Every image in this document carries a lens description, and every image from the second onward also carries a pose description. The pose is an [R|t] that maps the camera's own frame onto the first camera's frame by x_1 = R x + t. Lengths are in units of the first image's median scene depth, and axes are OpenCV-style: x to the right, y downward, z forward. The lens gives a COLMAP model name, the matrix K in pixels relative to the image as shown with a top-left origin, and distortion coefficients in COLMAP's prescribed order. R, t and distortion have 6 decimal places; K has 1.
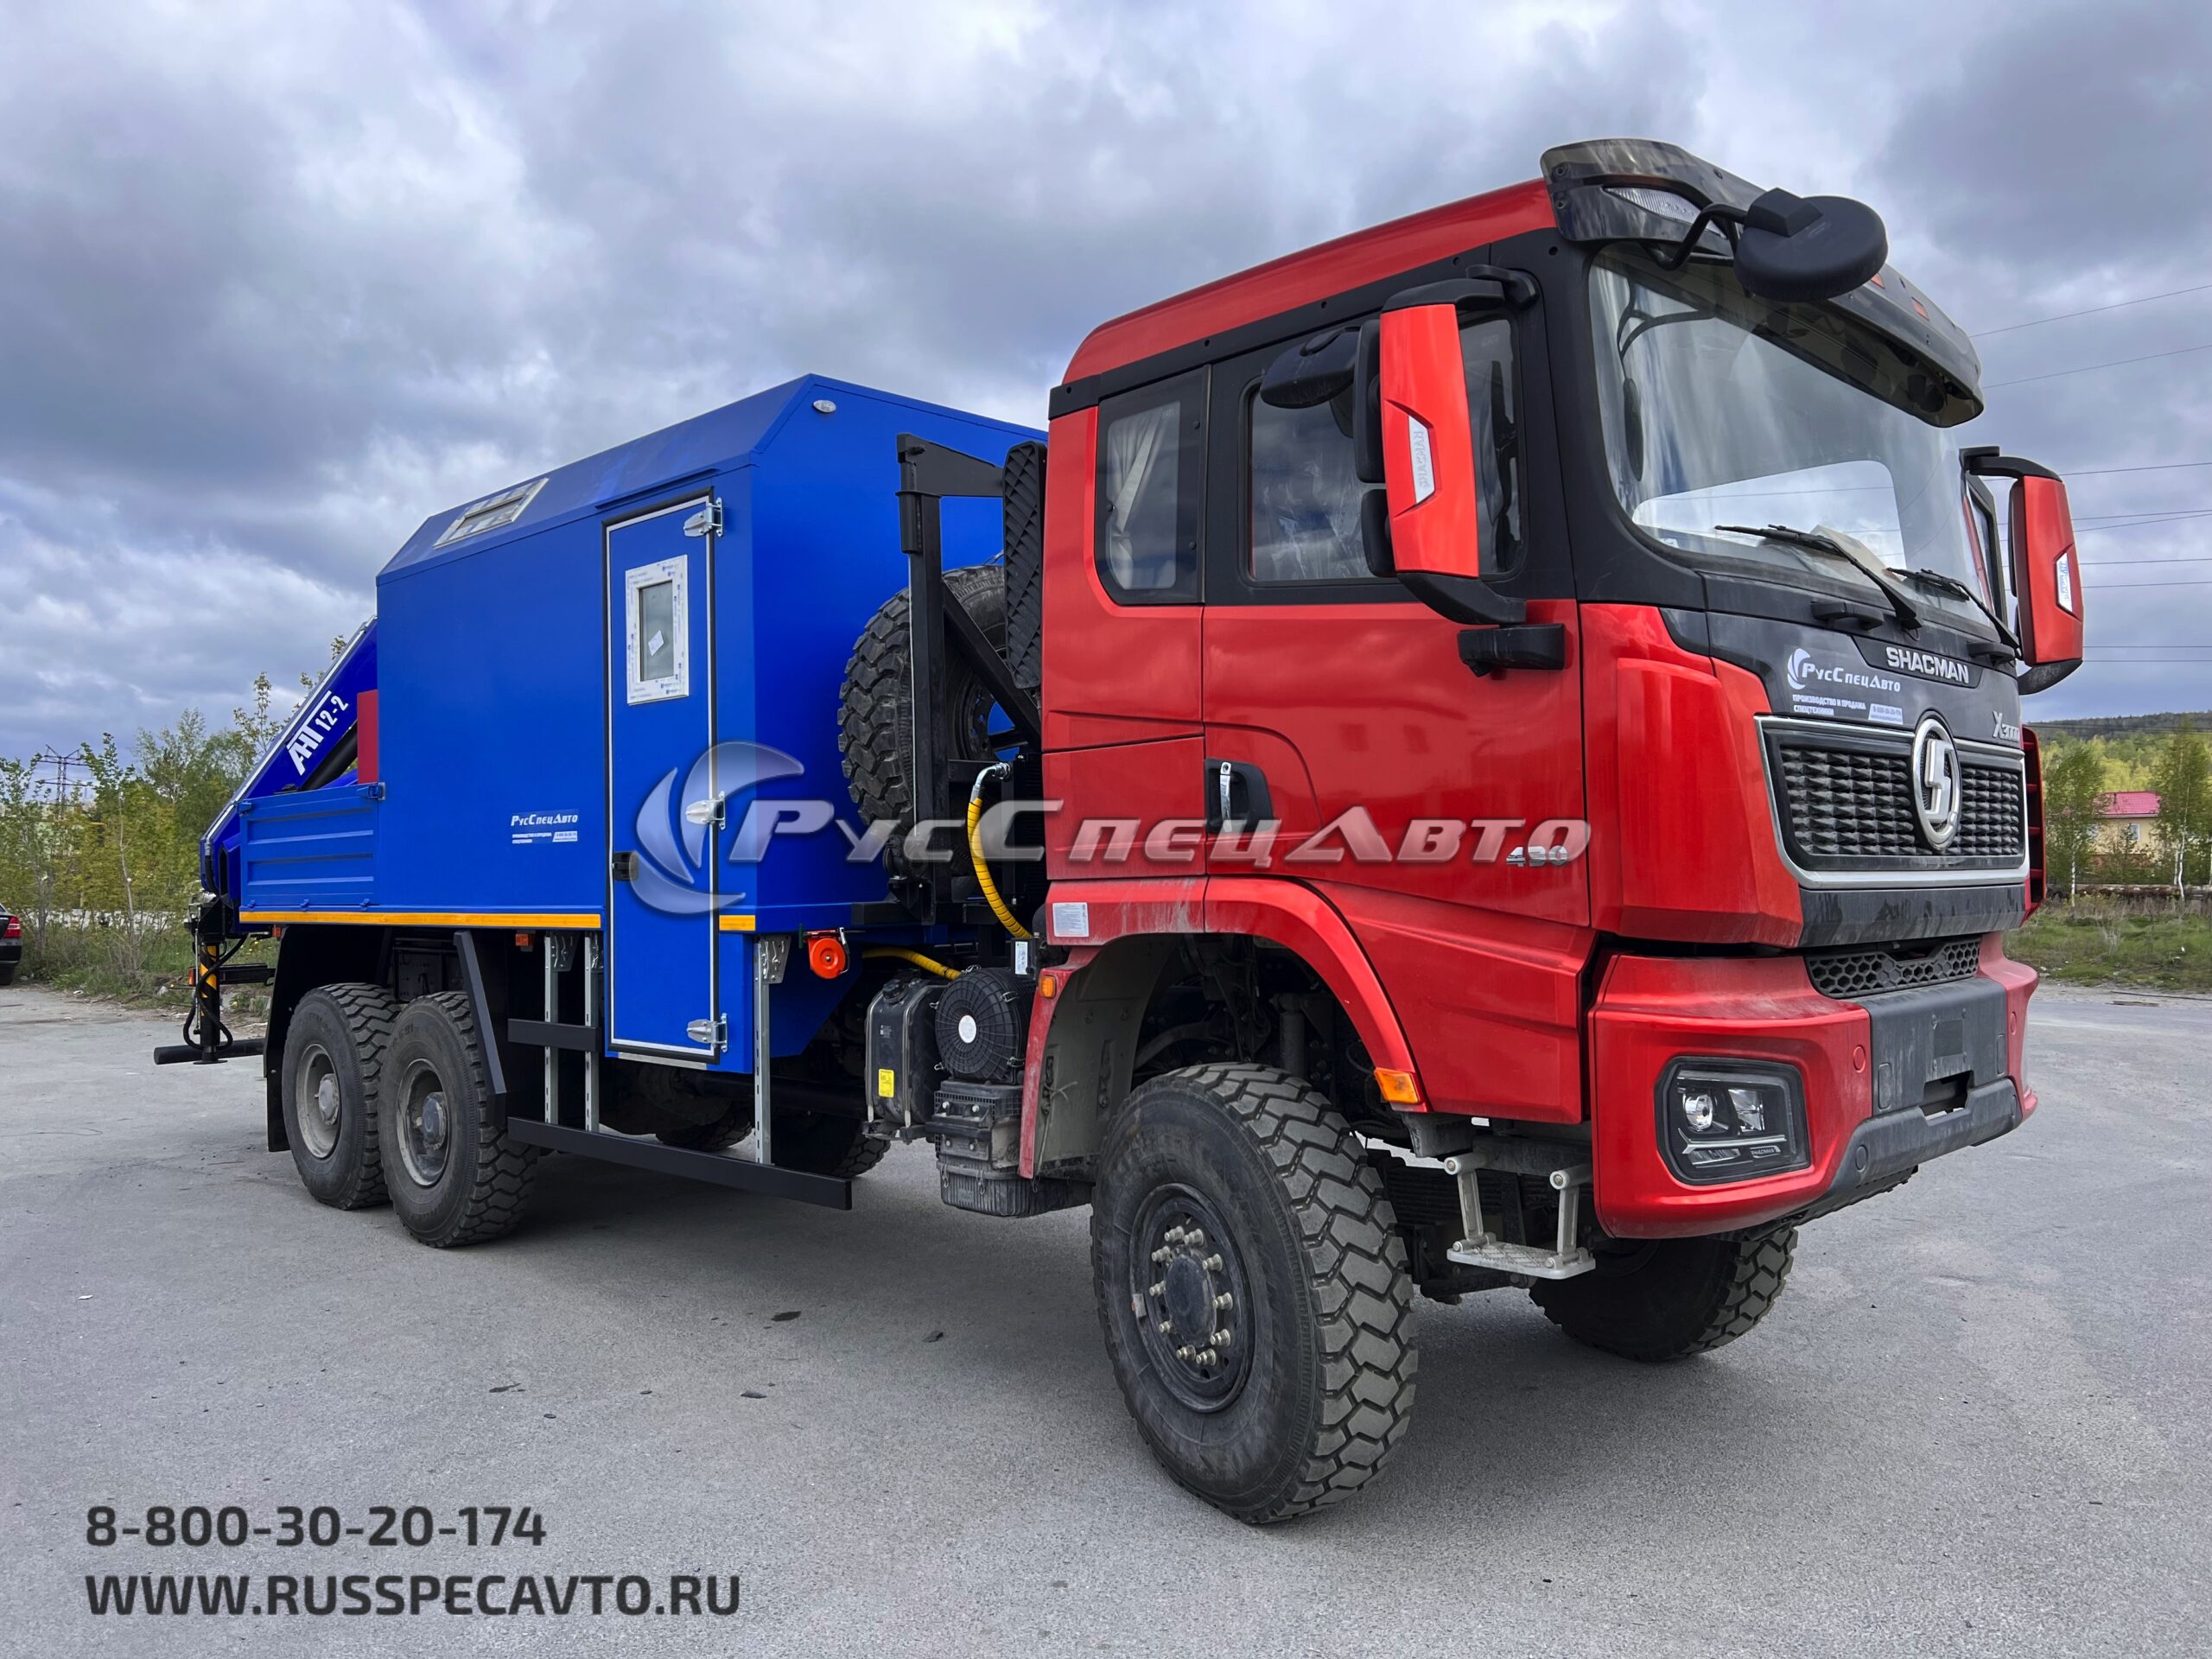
lens RADIAL K [[1683.6, 0, 1106.0], [0, 1683.6, 829.5], [0, 0, 1]] dist [0.034841, -0.001180]
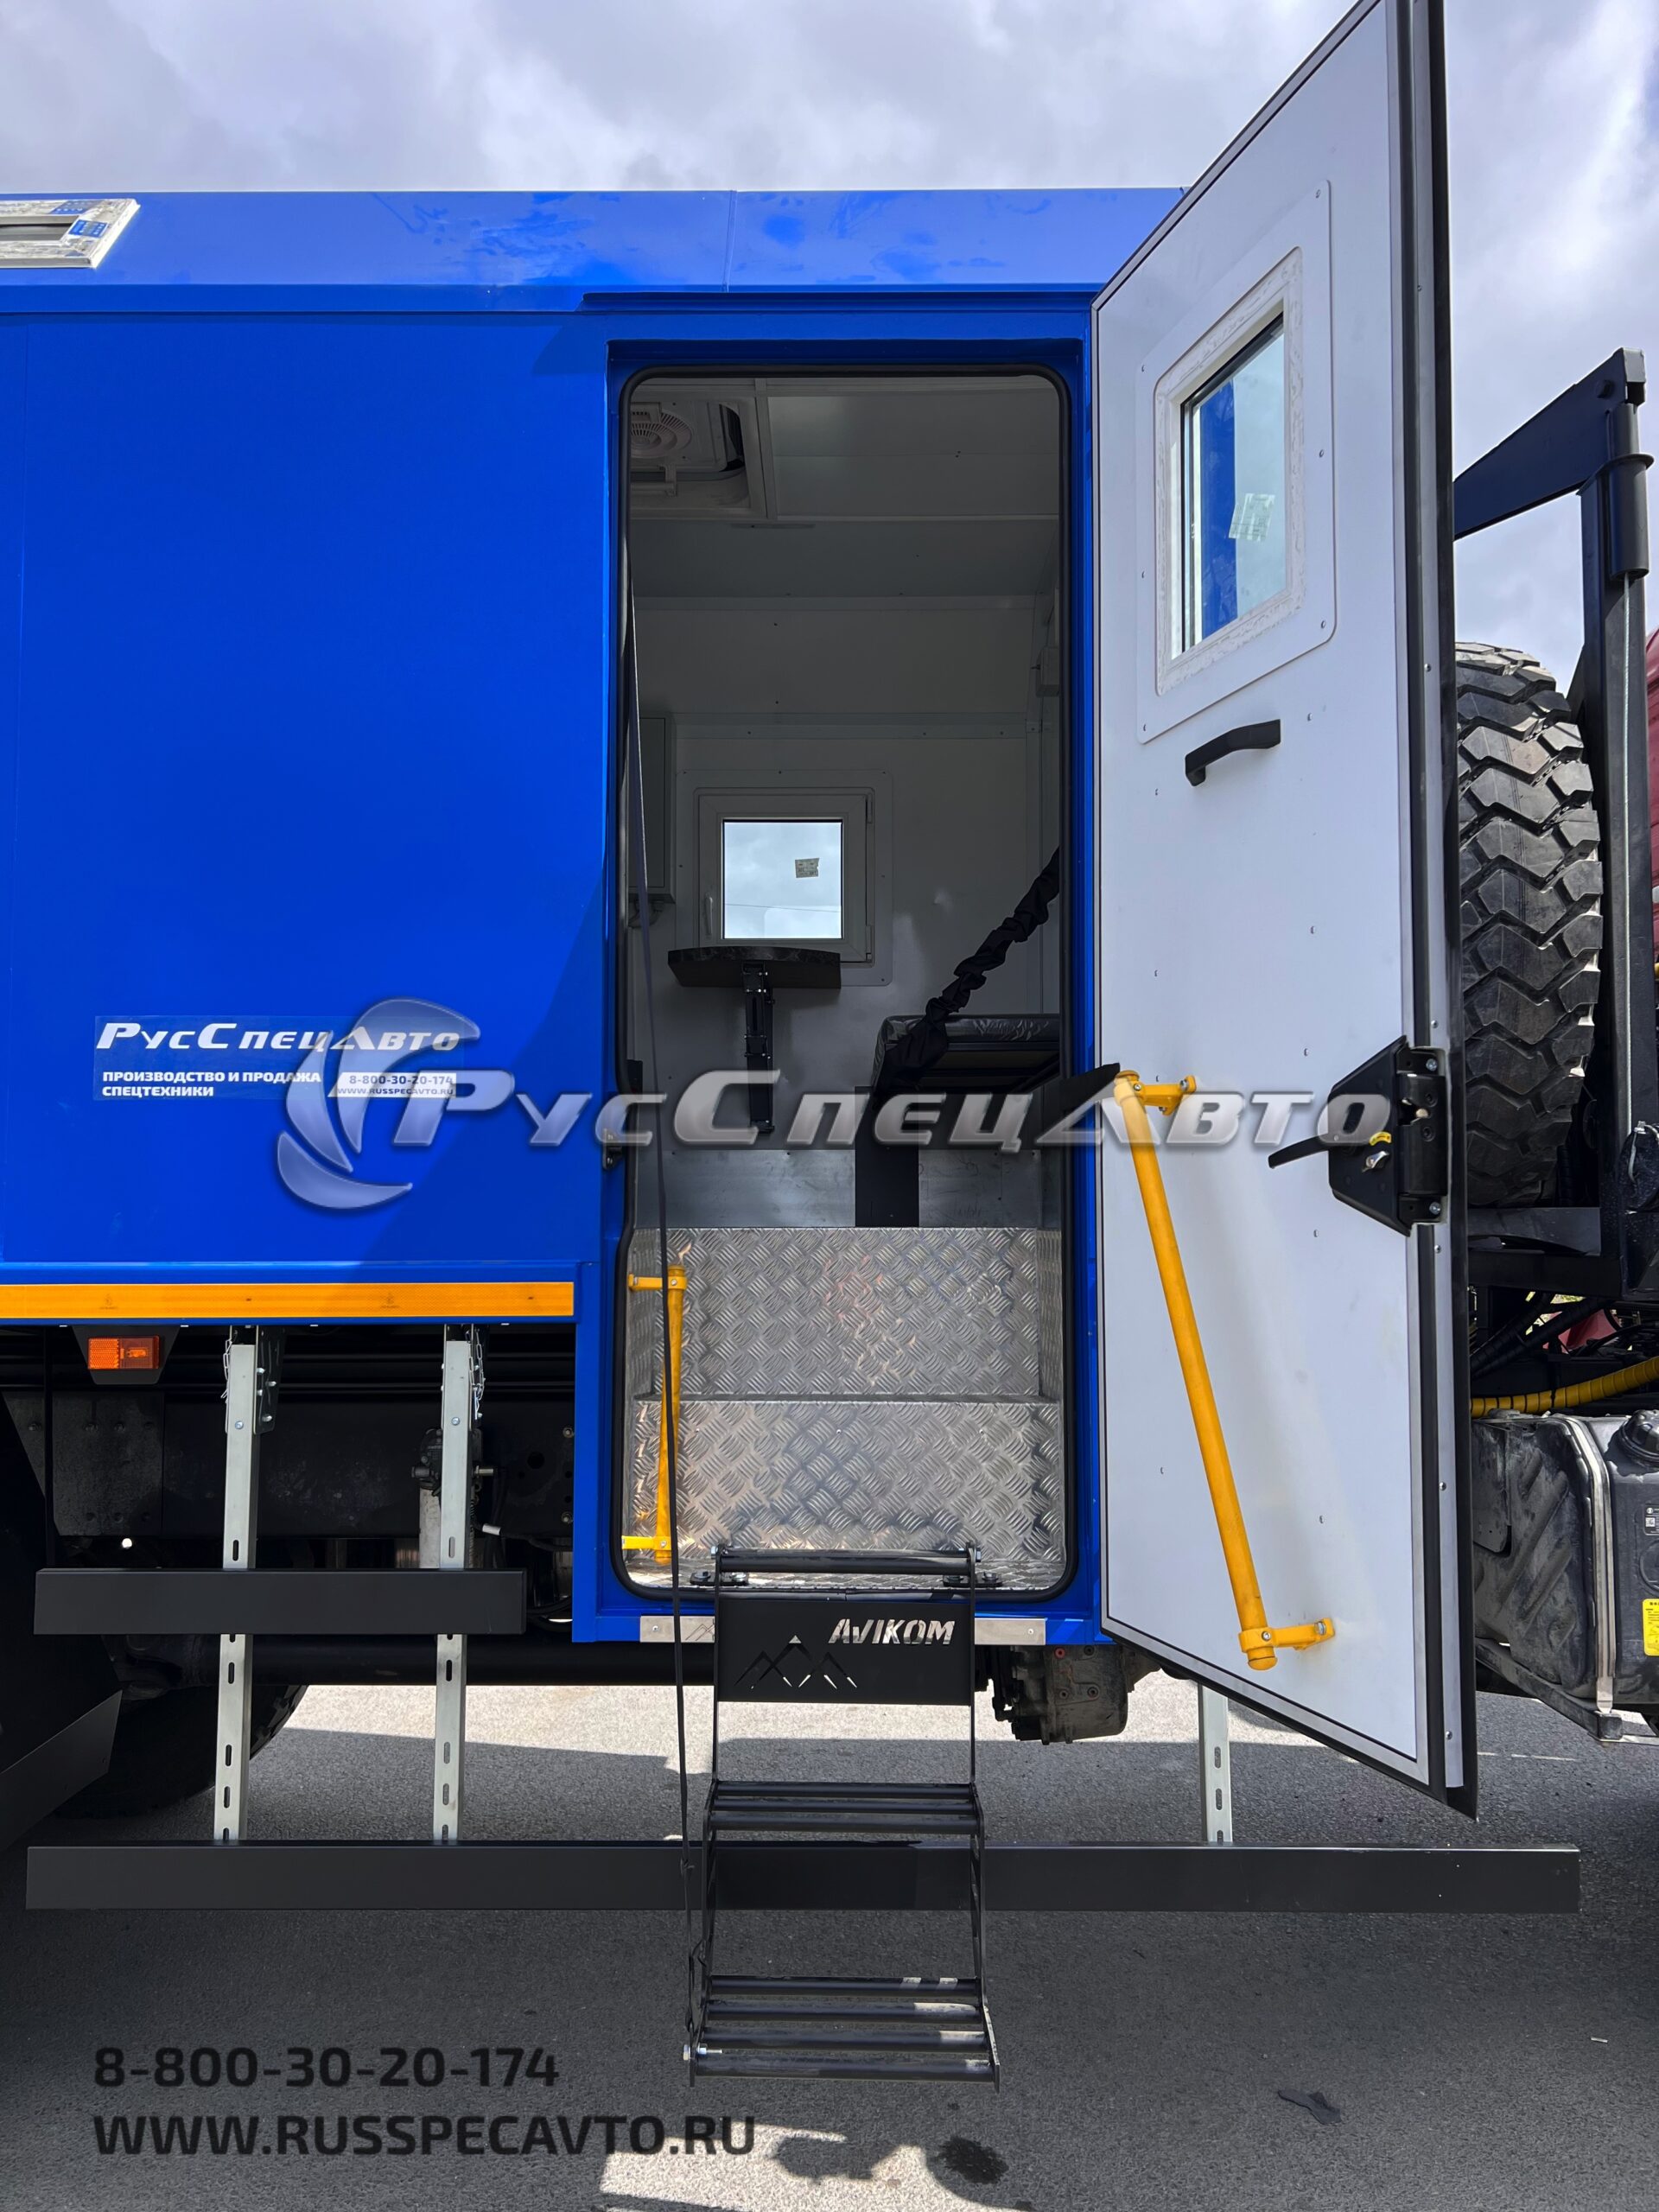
lens RADIAL K [[1683.6, 0, 829.5], [0, 1683.6, 1106.0], [0, 0, 1]] dist [0.034841, -0.001180]
pose [[0.711114, 0.062090, 0.700330, -0.827435], [-0.028473, 0.997819, -0.059554, 0.046832], [-0.702500, 0.022409, 0.711331, 1.029629]]
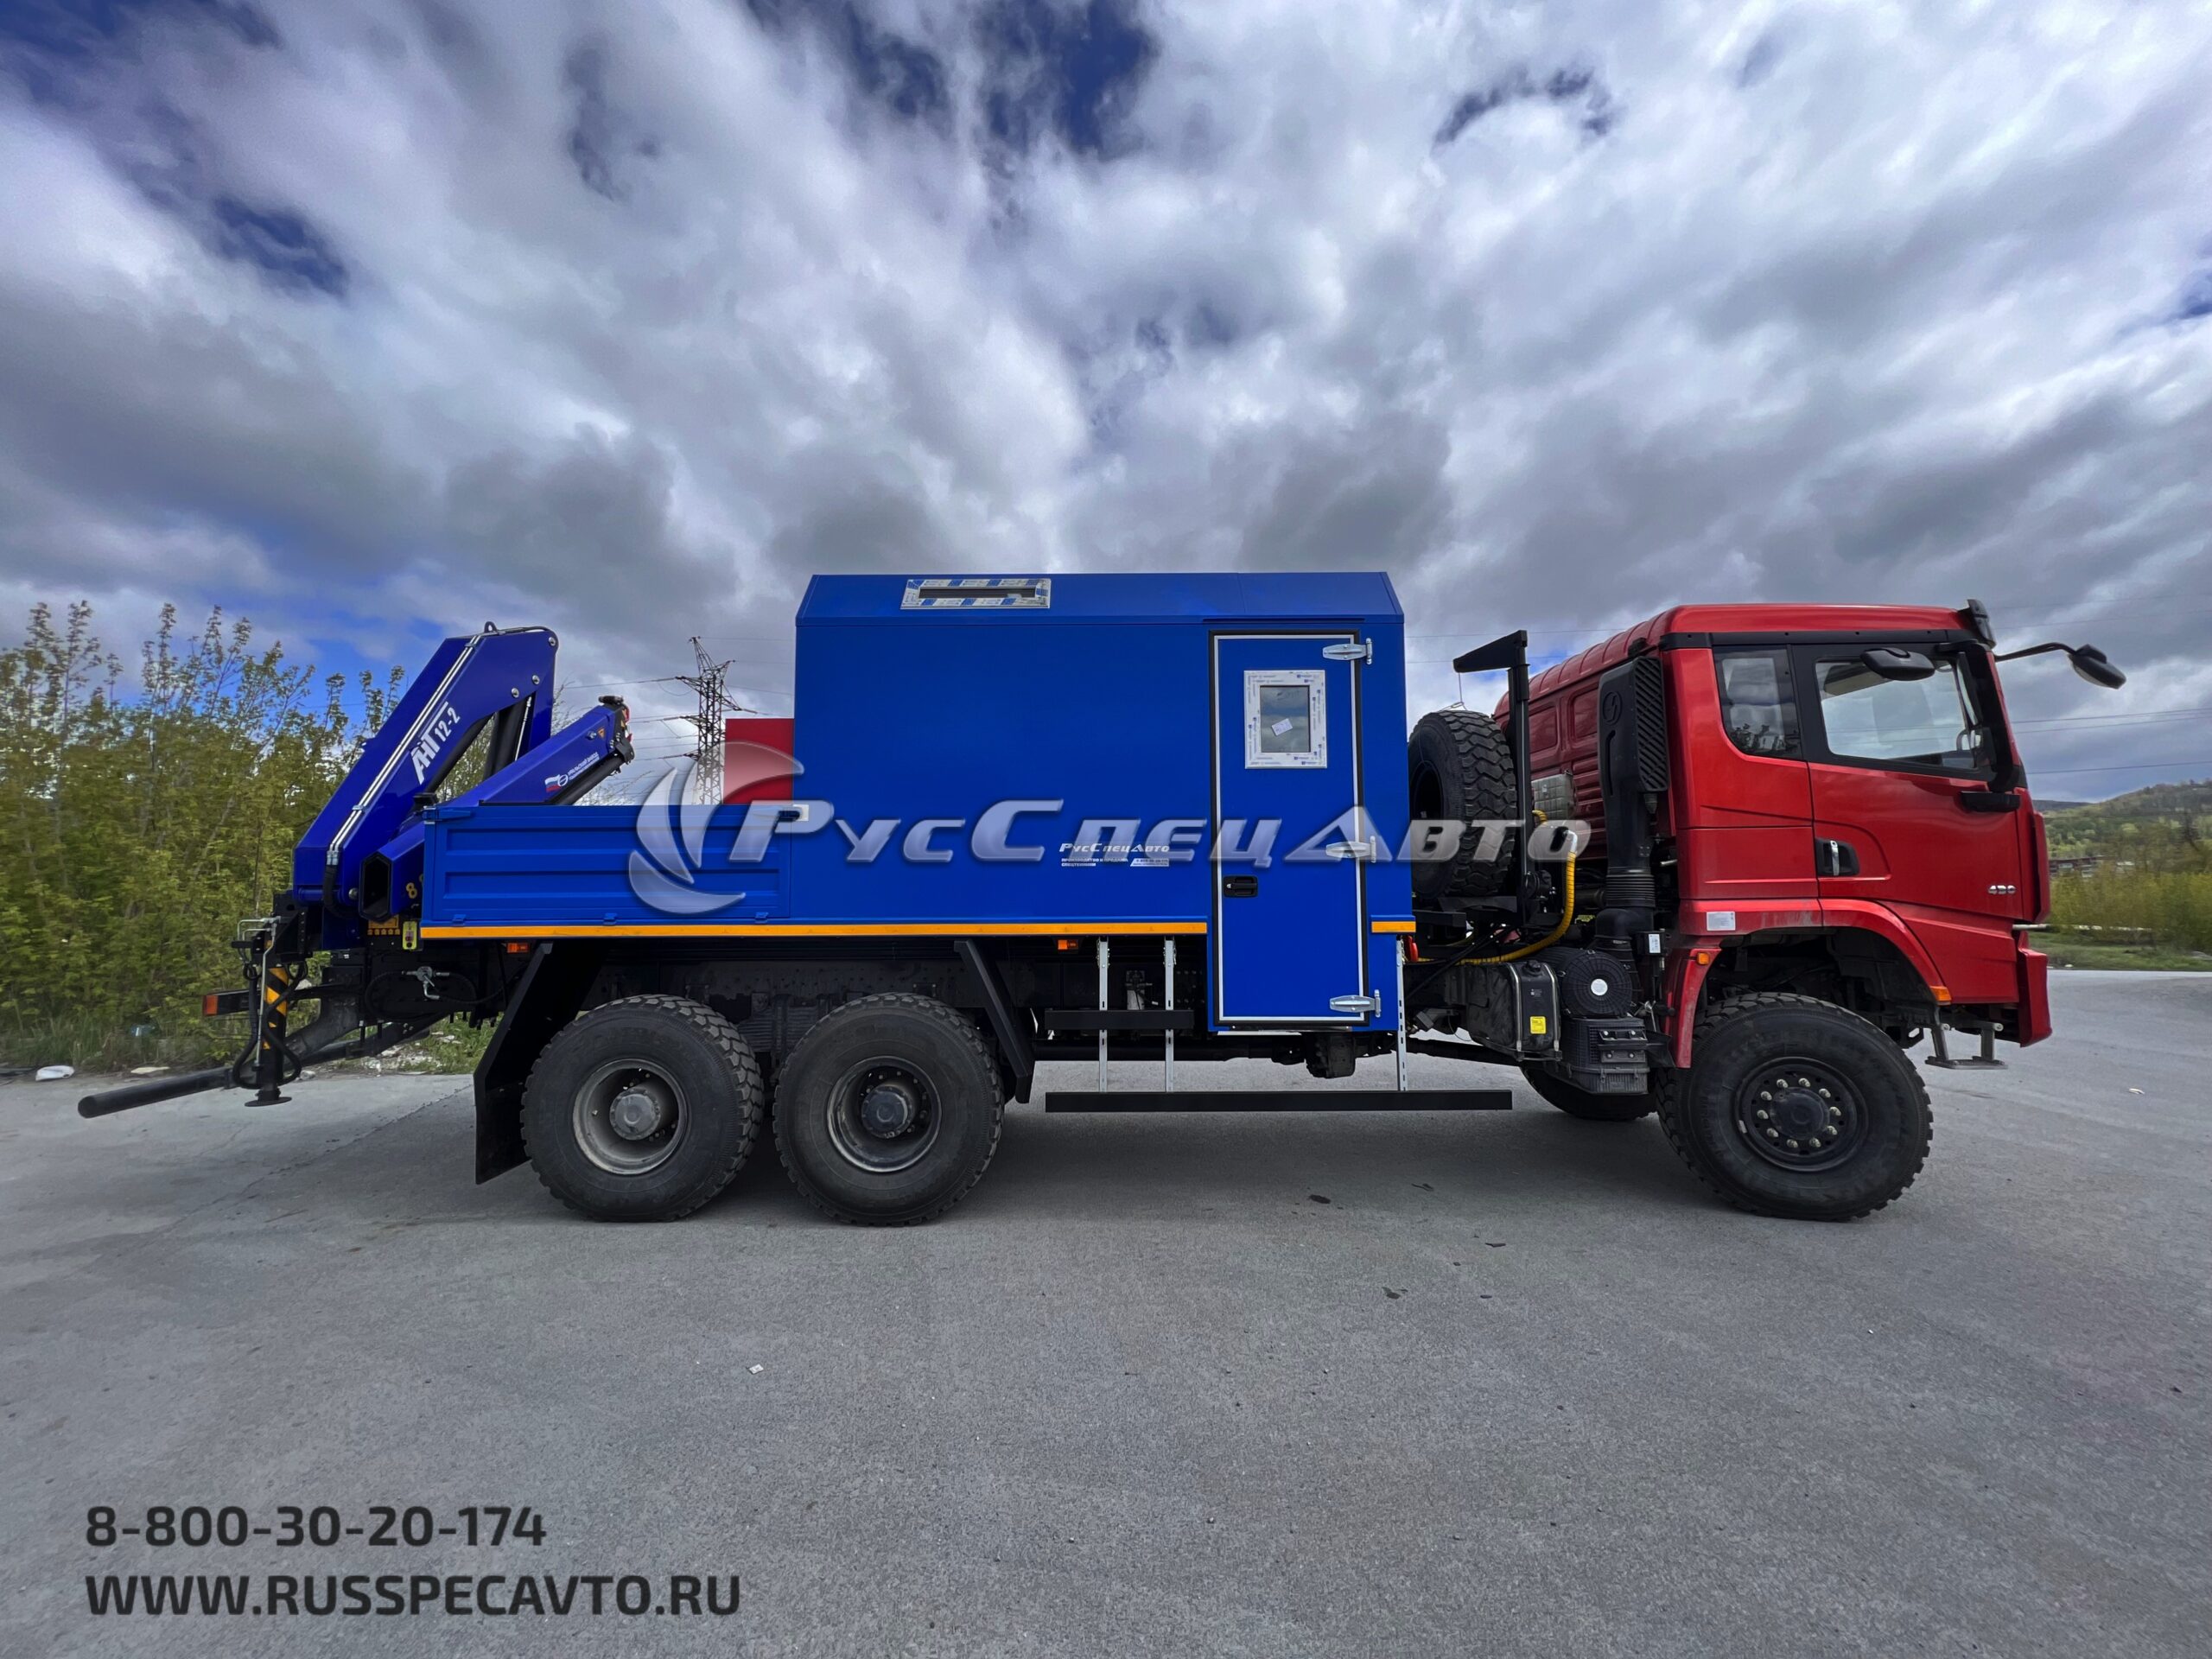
lens RADIAL K [[889.6, 0, 1100.1], [0, 889.6, 819.8], [0, 0, 1]] dist [0.000132, -0.000090]
pose [[0.705399, 0.062259, 0.706071, -1.310836], [-0.025195, 0.997708, -0.062804, 0.023865], [-0.708363, 0.026512, 0.705351, 0.870339]]
